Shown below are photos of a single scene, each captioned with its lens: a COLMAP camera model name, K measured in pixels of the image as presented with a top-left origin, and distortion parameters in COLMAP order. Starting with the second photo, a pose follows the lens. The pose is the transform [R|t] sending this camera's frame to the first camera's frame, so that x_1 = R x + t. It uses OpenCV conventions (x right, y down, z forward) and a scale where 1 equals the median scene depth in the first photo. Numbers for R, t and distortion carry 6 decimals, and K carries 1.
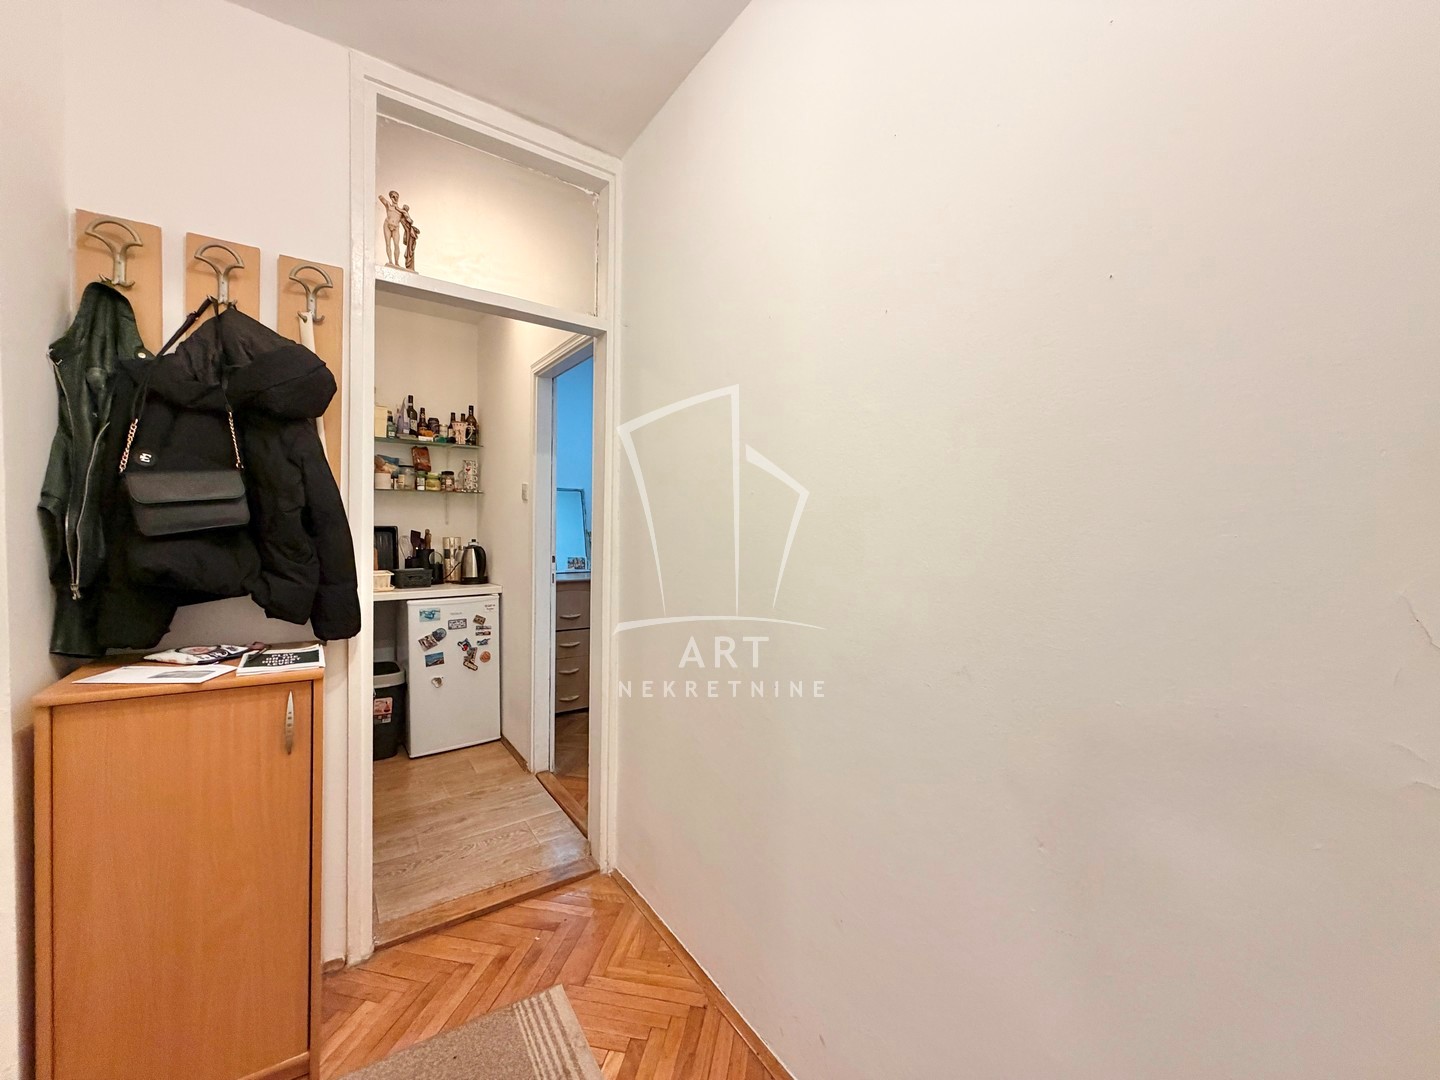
lens RADIAL K [[579.1, 0, 717.1], [0, 579.1, 537.6], [0, 0, 1]] dist [-0.000712, 0.000393]
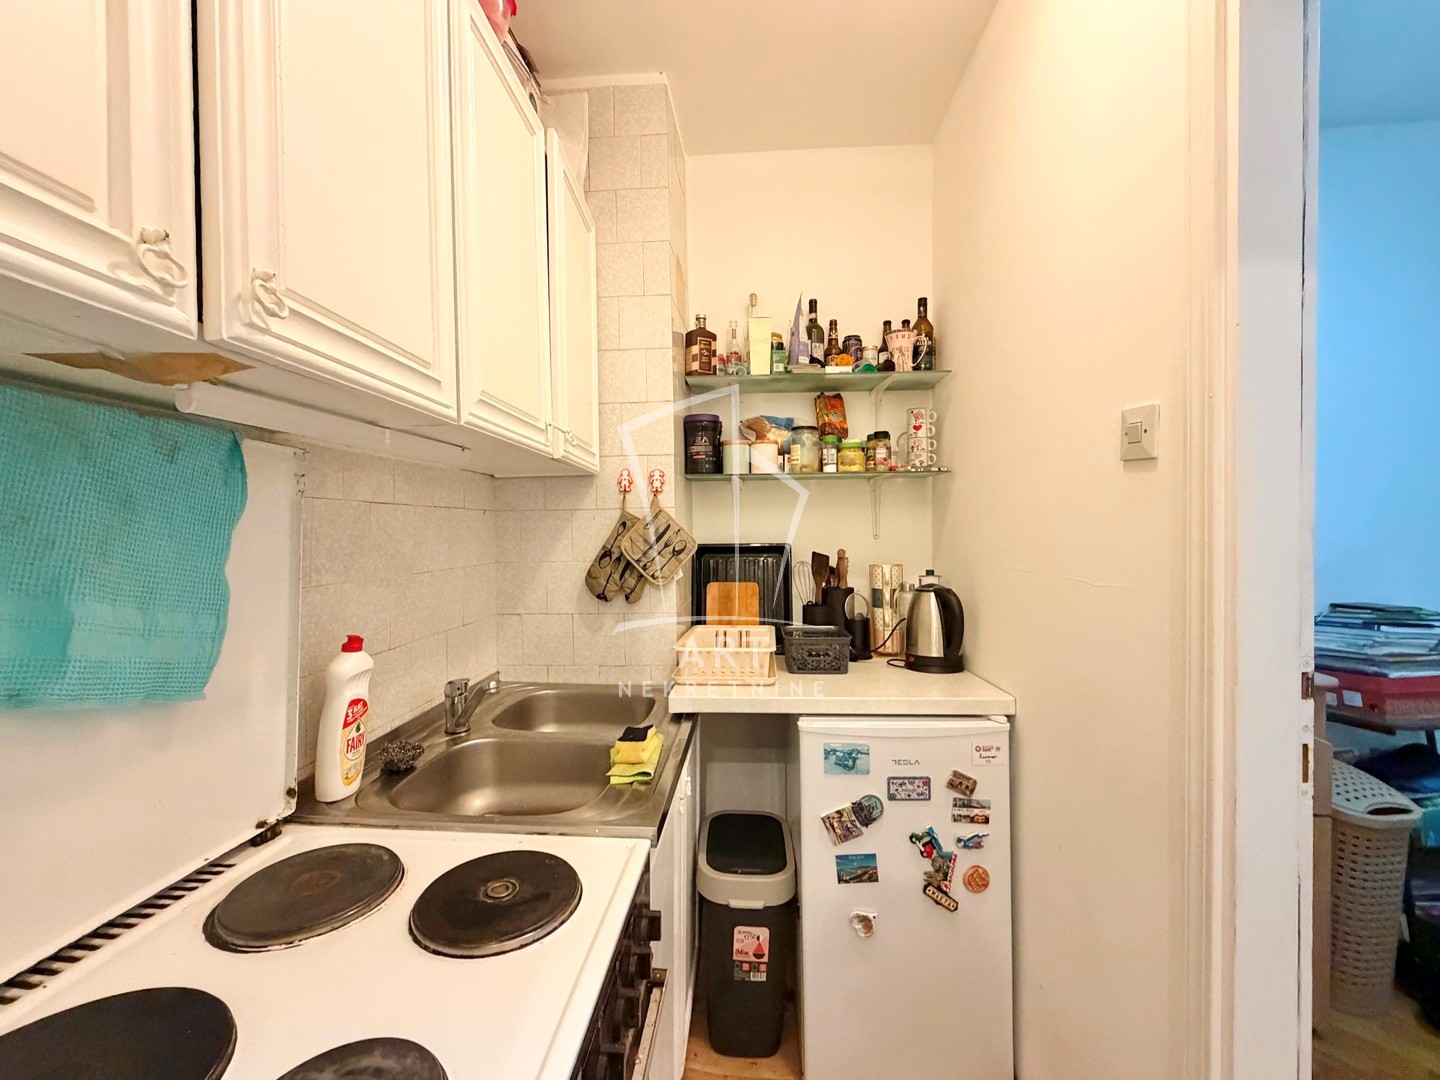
lens RADIAL K [[579.1, 0, 715.5], [0, 579.1, 544.5], [0, 0, 1]] dist [-0.000712, 0.000393]
pose [[0.777748, -0.000023, -0.628576, -0.267026], [0.000013, 1.000000, -0.000020, -0.018766], [0.628576, 0.000008, 0.777748, 0.535732]]
